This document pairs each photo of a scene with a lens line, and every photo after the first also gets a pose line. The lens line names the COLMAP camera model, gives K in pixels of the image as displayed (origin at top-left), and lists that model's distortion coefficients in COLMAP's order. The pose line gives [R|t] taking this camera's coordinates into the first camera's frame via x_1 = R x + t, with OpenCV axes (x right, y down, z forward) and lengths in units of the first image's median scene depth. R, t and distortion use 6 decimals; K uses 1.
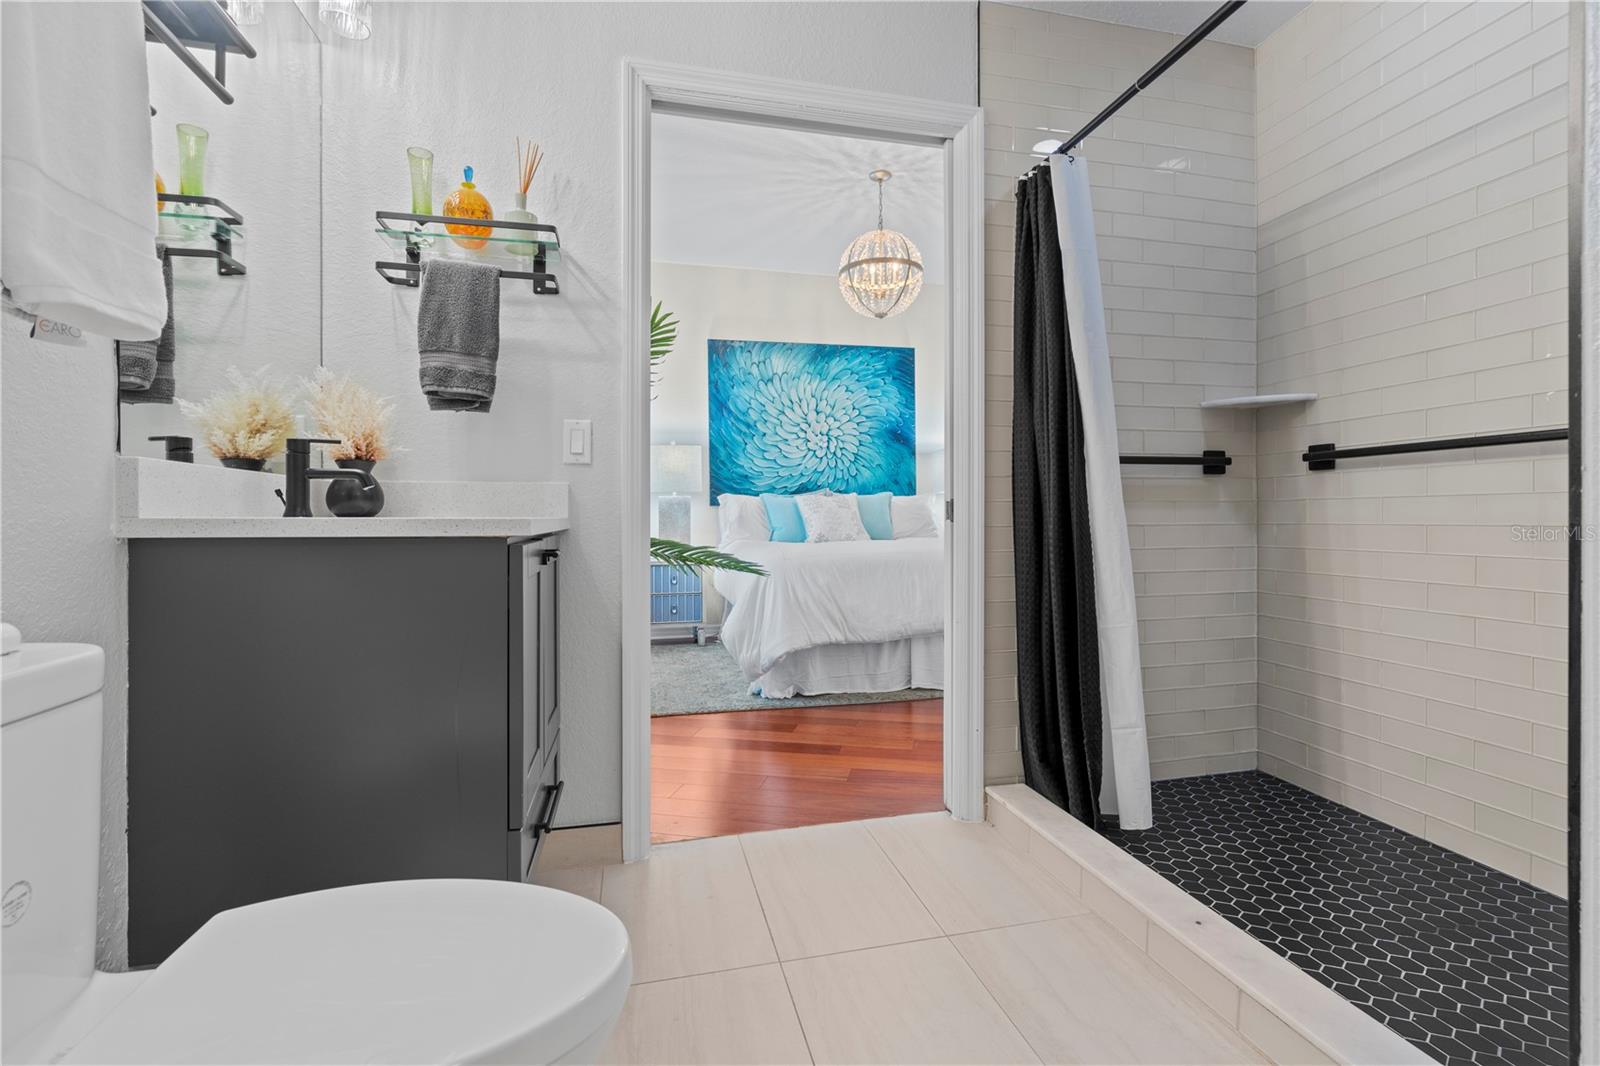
lens RADIAL K [[726.0, 0, 801.7], [0, 726.0, 520.4], [0, 0, 1]] dist [-0.013218, 0.005885]
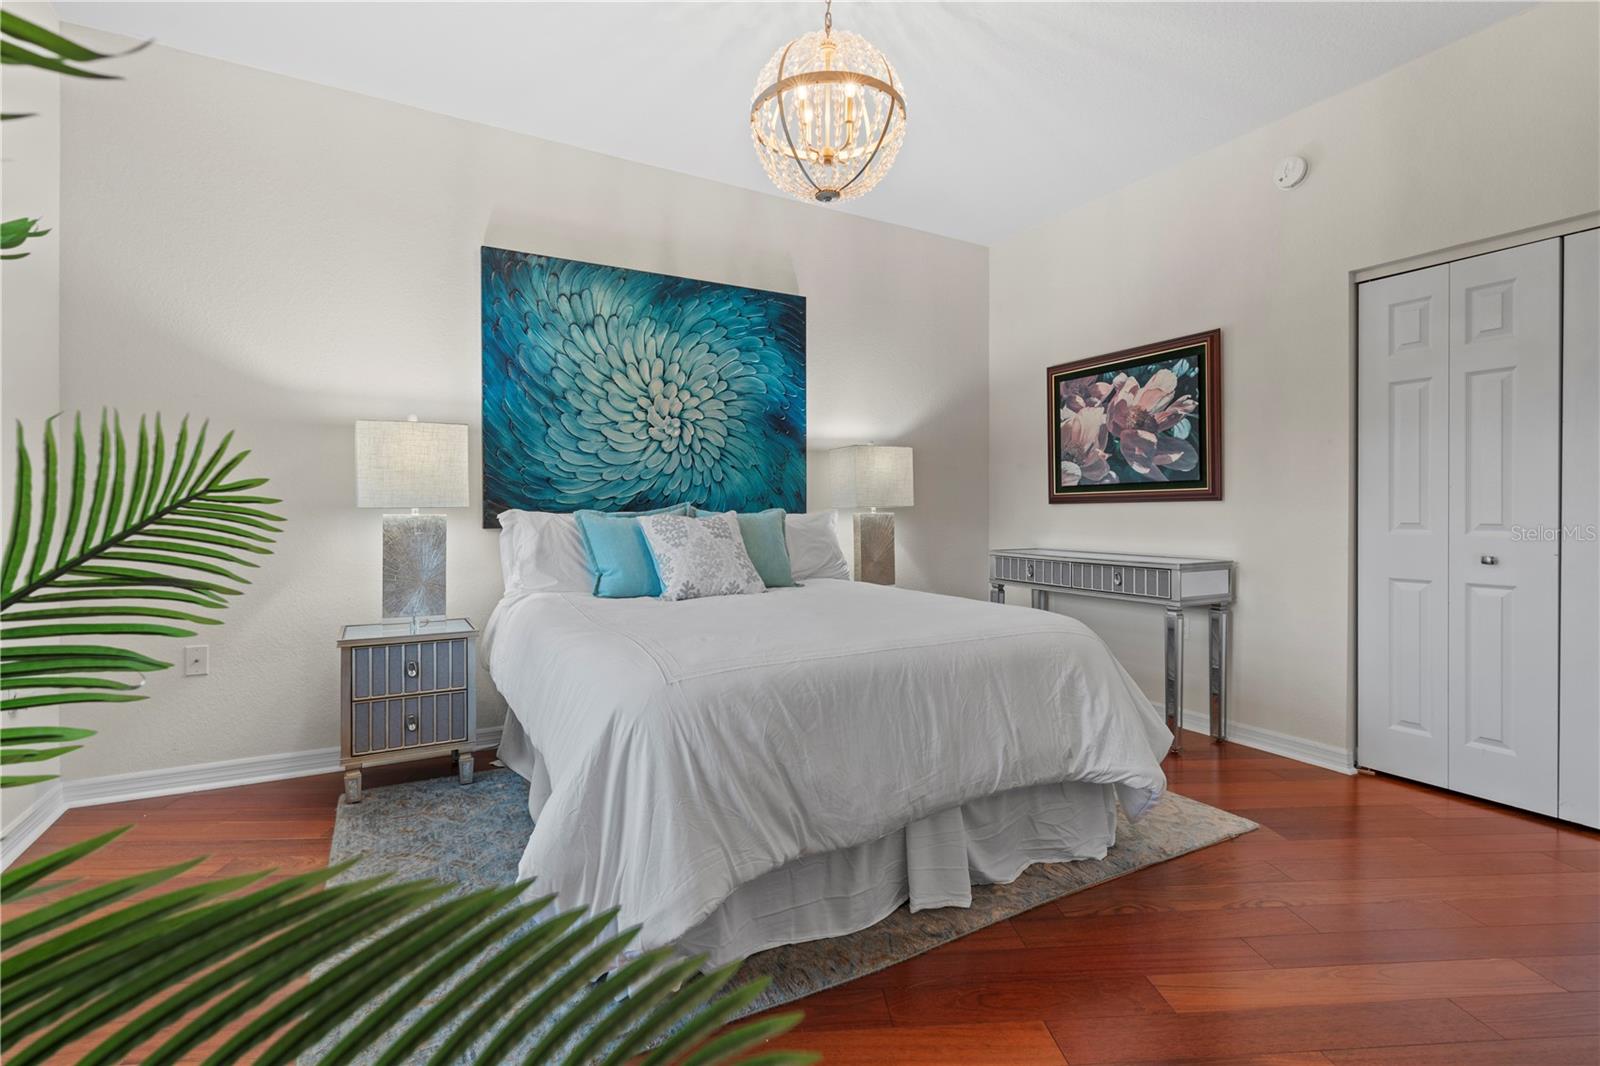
lens RADIAL K [[726.0, 0, 801.7], [0, 726.0, 520.4], [0, 0, 1]] dist [-0.013218, 0.005885]
pose [[0.958293, 0.004415, 0.285753, -0.045499], [-0.006374, 0.999962, 0.005925, -0.031053], [-0.285716, -0.007499, 0.958285, 0.351837]]
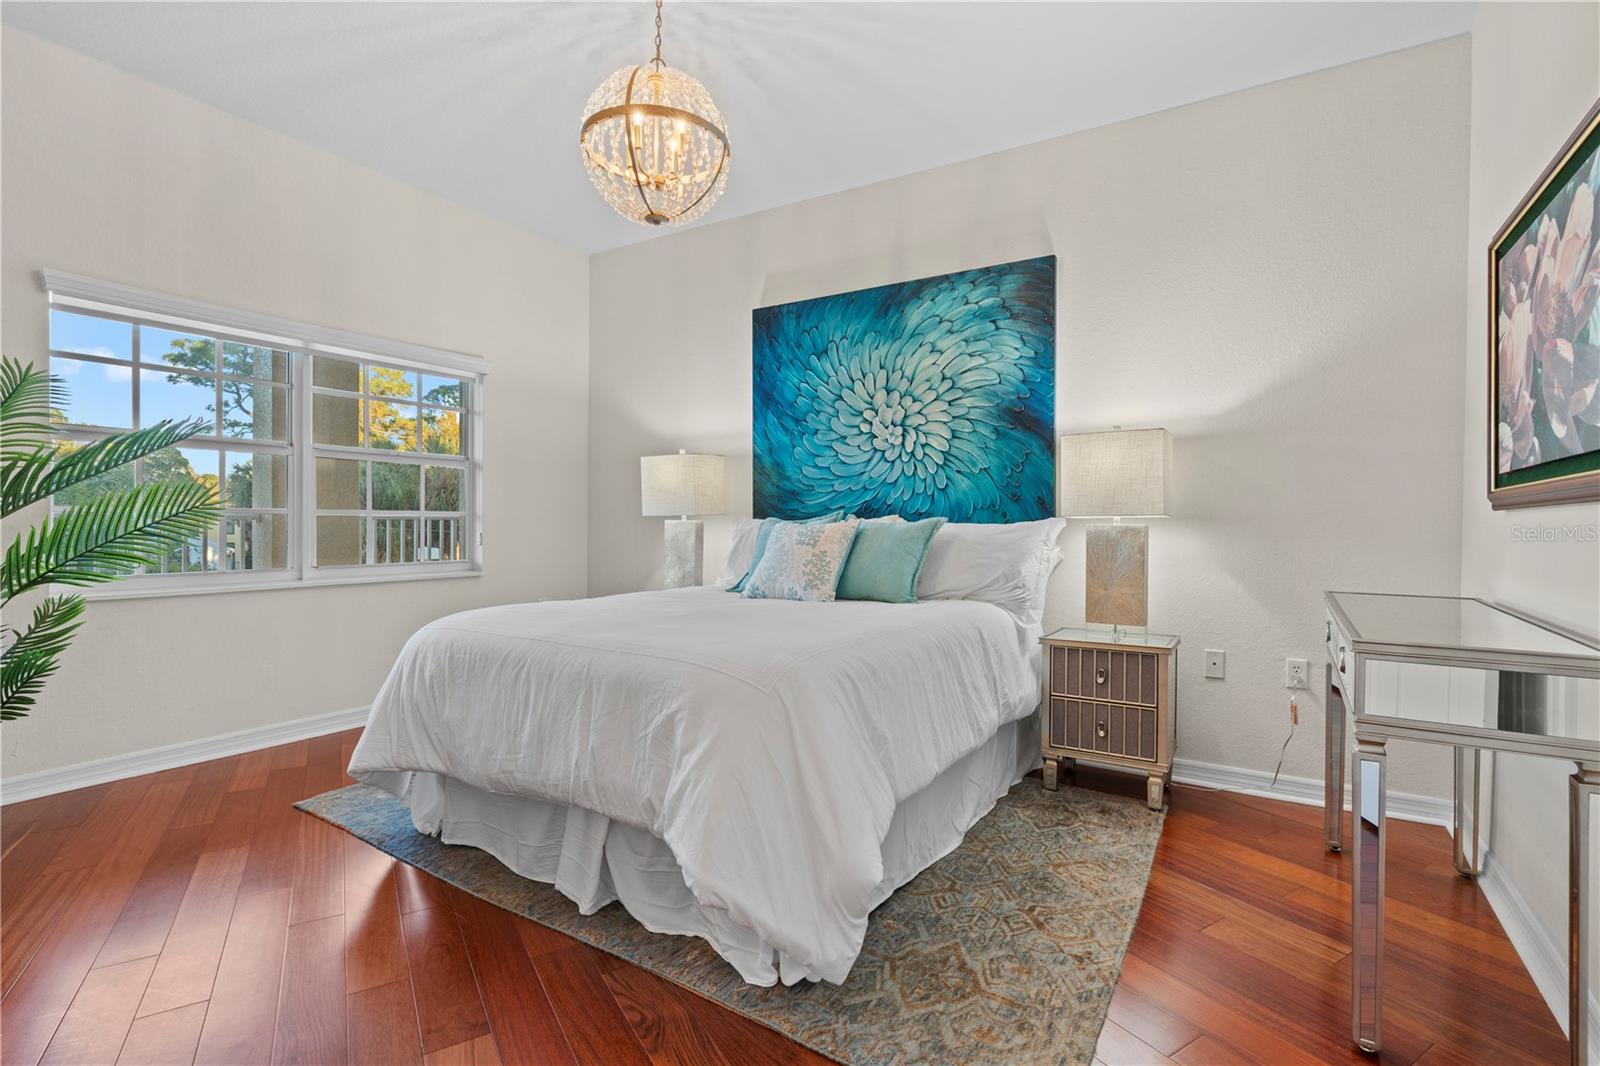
lens RADIAL K [[747.2, 0, 800.0], [0, 747.2, 533.0], [0, 0, 1]] dist [0.001092, 0.000340]
pose [[0.711292, 0.027016, -0.702377, 0.437135], [-0.019292, 0.999635, 0.018913, -0.034344], [0.702632, 0.000098, 0.711553, 0.476092]]
